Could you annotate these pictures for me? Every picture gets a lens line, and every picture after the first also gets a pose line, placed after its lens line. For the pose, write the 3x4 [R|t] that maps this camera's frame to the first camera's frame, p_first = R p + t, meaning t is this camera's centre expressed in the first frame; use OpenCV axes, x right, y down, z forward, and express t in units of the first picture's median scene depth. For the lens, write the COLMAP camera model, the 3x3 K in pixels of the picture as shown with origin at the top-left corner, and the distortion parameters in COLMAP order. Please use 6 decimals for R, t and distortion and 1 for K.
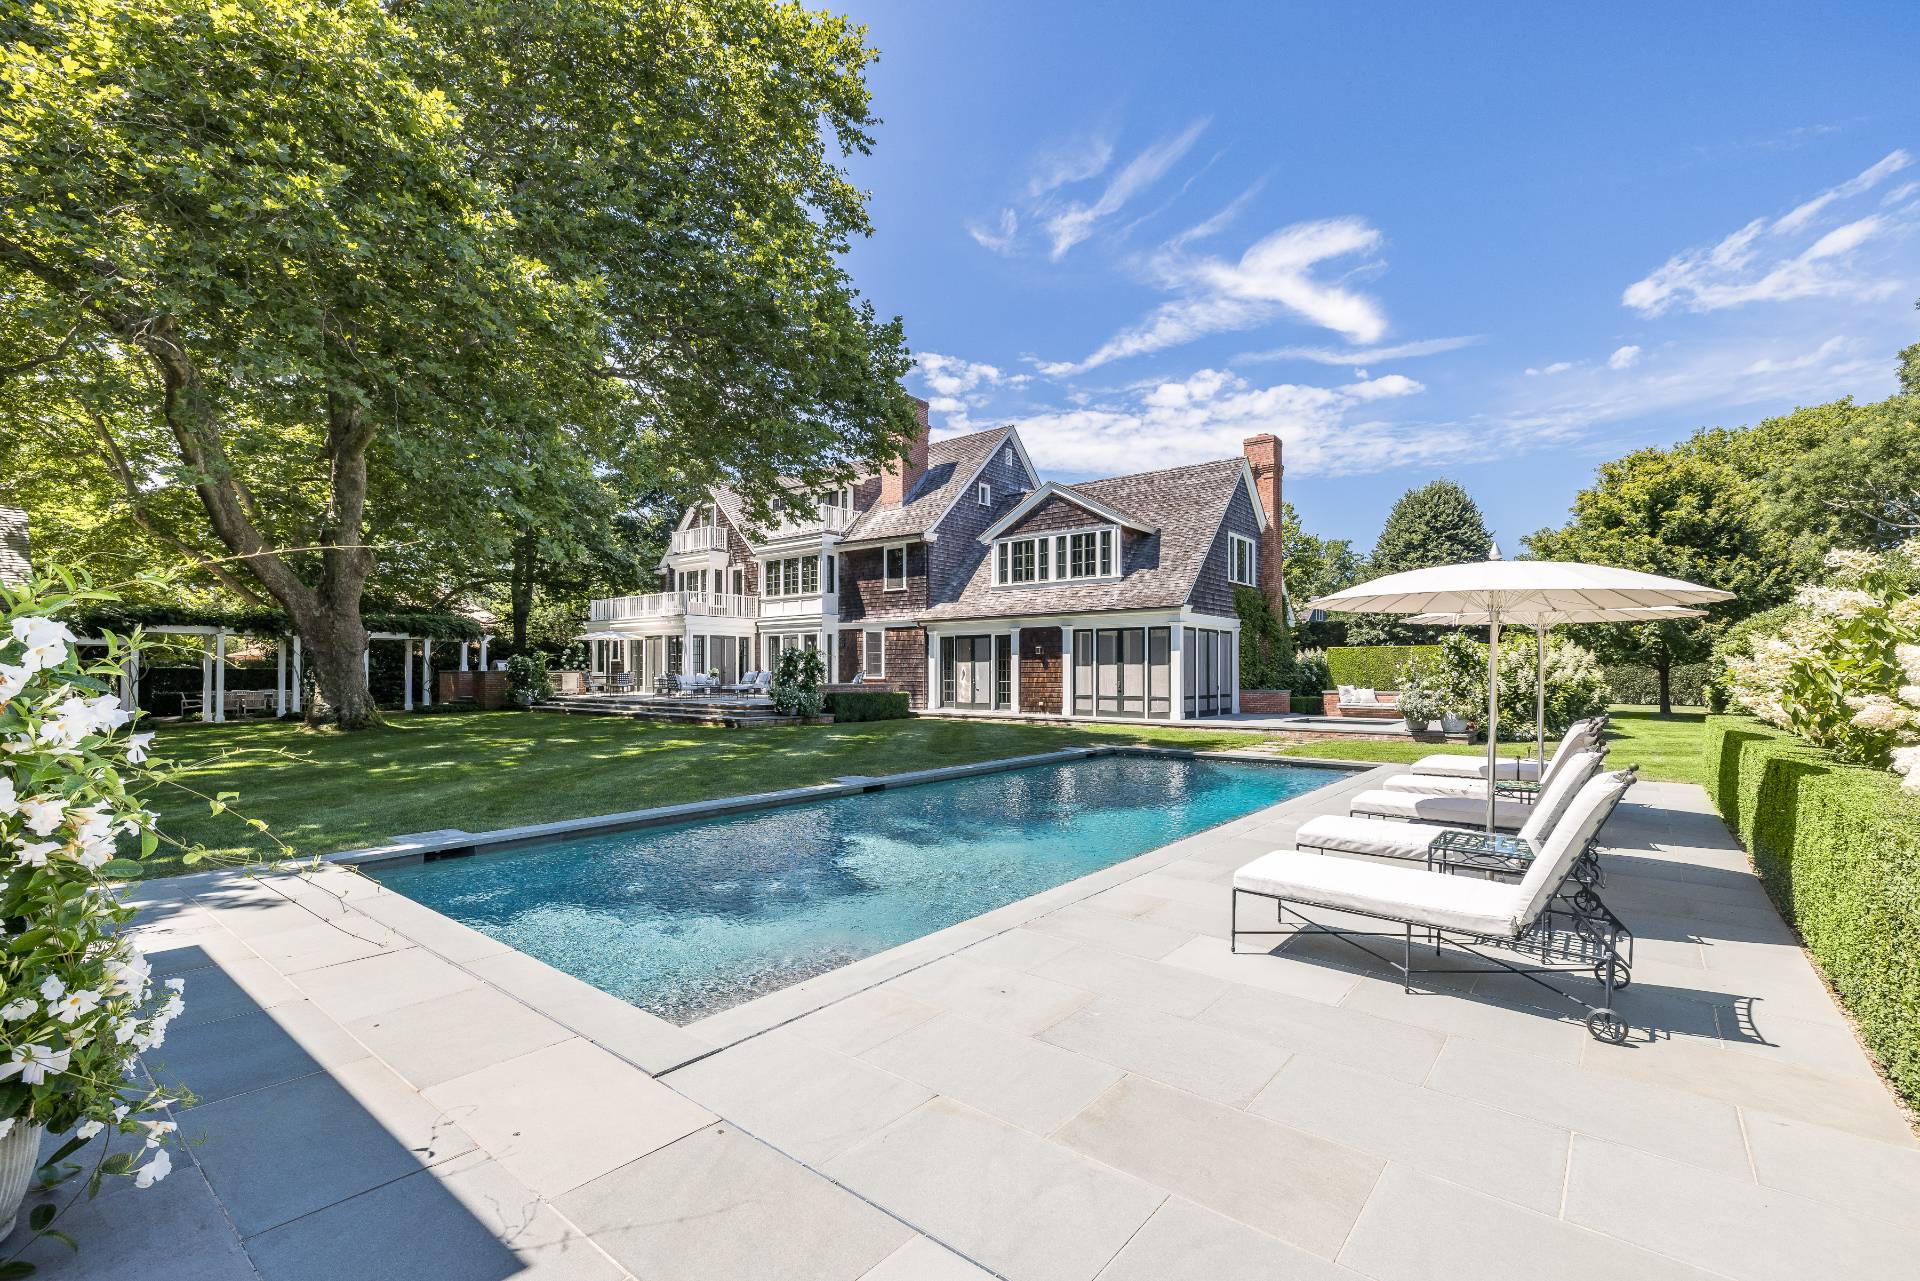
lens RADIAL K [[824.7, 0, 958.9], [0, 824.7, 670.8], [0, 0, 1]] dist [0.001181, -0.000711]
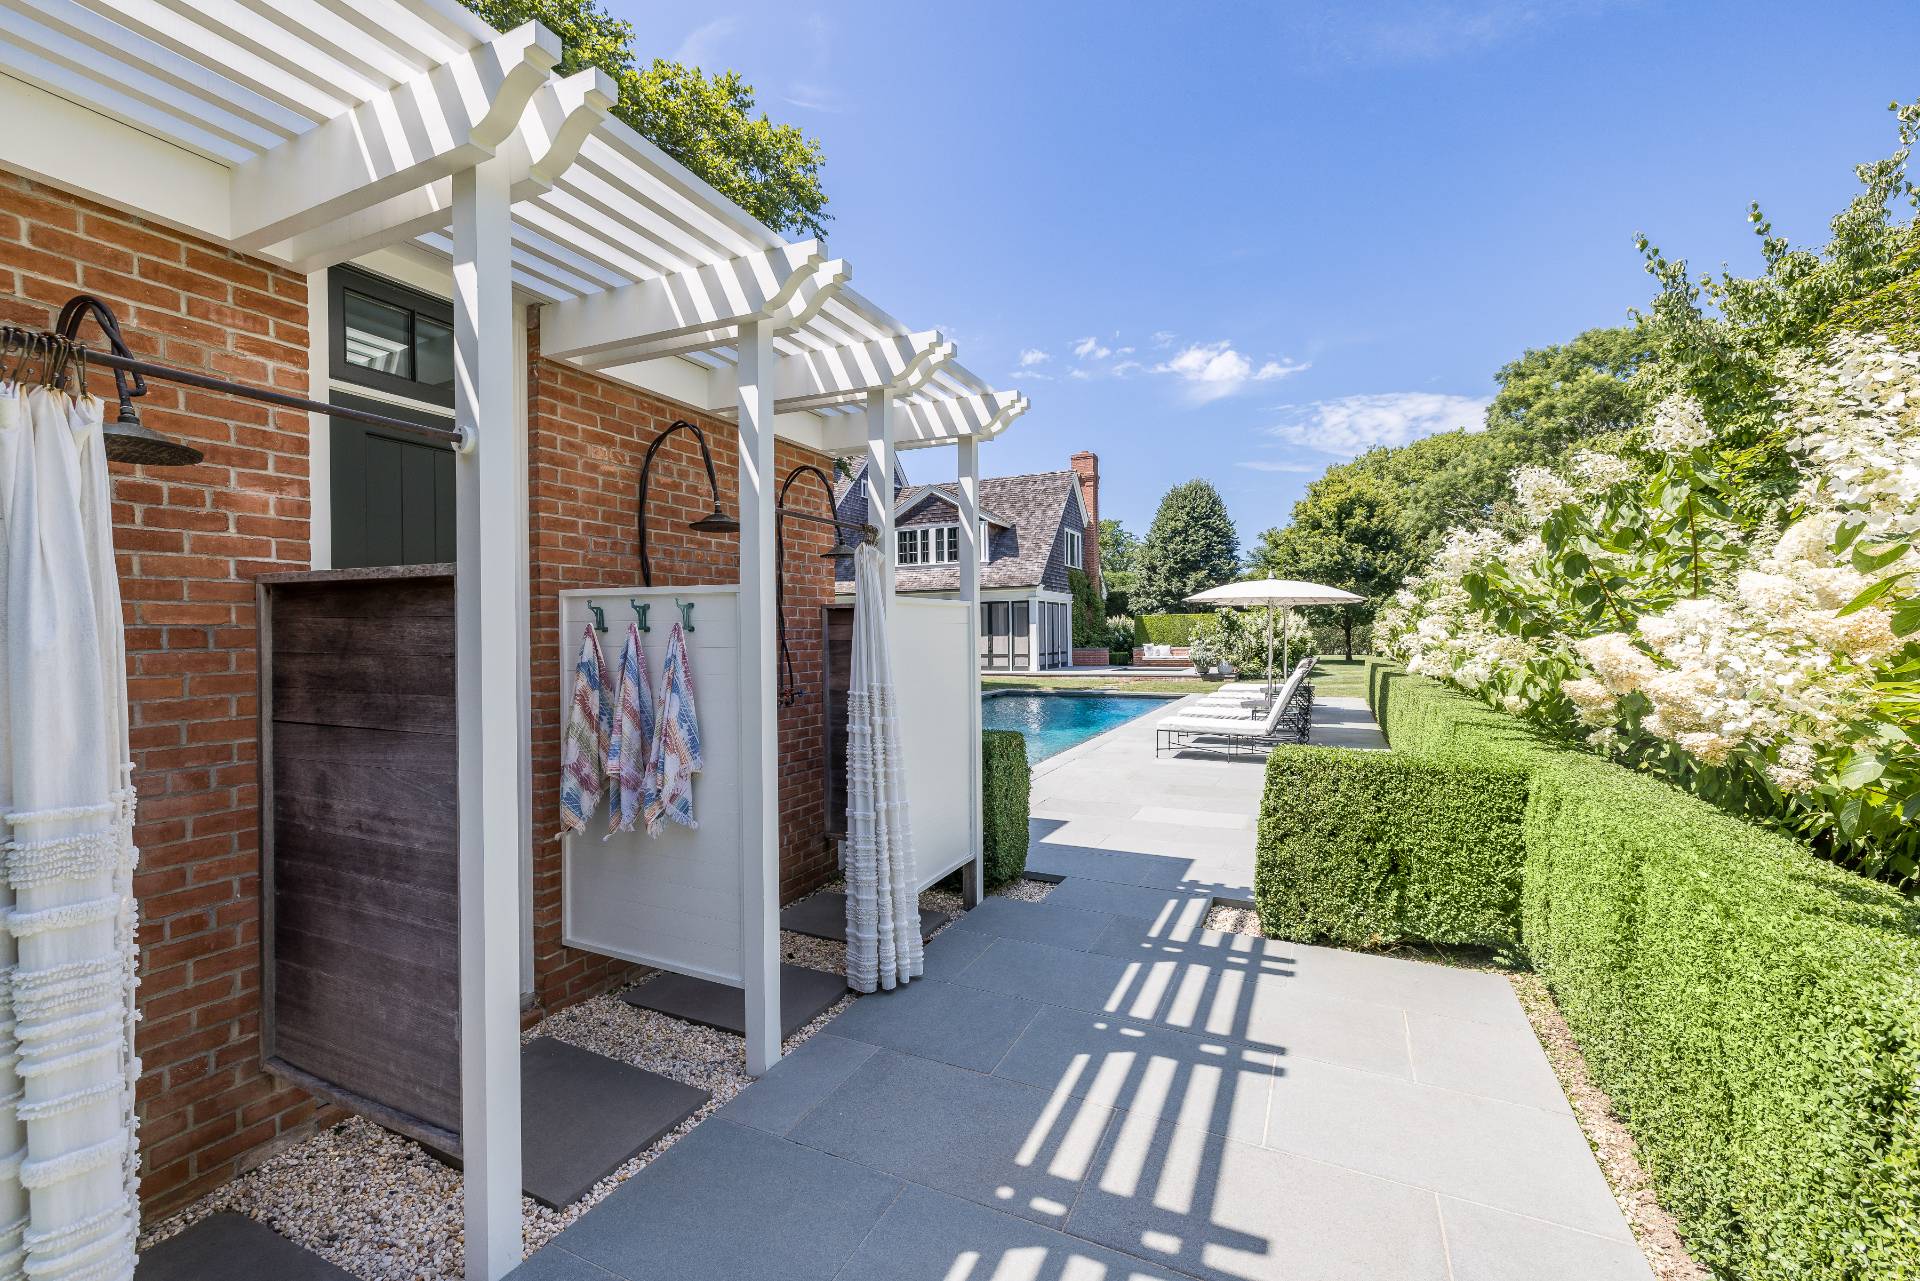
lens RADIAL K [[788.9, 0, 960.0], [0, 788.9, 640.5], [0, 0, 1]] dist [0.000849, 0.000347]
pose [[0.969665, -0.013552, 0.244062, -0.136423], [0.011745, 0.999892, 0.008861, -0.002170], [-0.244155, -0.005726, 0.969719, -0.169889]]
